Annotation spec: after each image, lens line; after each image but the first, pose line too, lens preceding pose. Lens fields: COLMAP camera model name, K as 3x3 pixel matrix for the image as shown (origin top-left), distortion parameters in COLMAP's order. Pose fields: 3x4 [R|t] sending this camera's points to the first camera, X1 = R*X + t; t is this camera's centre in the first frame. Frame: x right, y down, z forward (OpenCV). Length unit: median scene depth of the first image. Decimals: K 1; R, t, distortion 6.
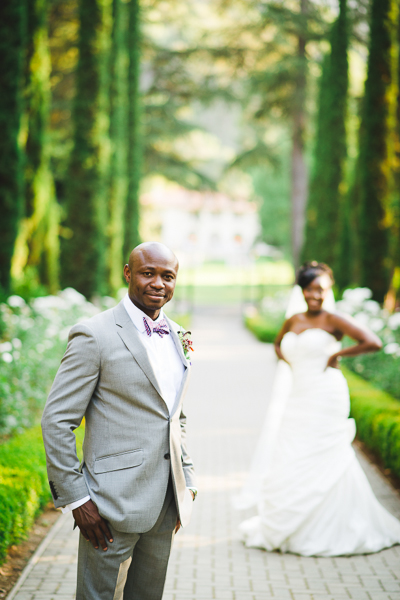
lens RADIAL K [[1411.6, 0, 200.0], [0, 1411.6, 300.0], [0, 0, 1]] dist [-0.036910, 0.069194]
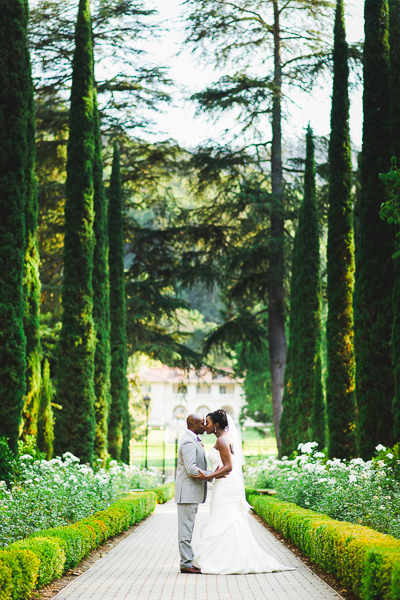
lens RADIAL K [[1529.0, 0, 200.0], [0, 1529.0, 300.0], [0, 0, 1]] dist [0.002725, -0.329540]
pose [[0.999529, -0.029799, 0.007302, 0.007073], [0.030461, 0.992288, -0.120150, 0.013738], [-0.003665, 0.120316, 0.992729, -0.160833]]
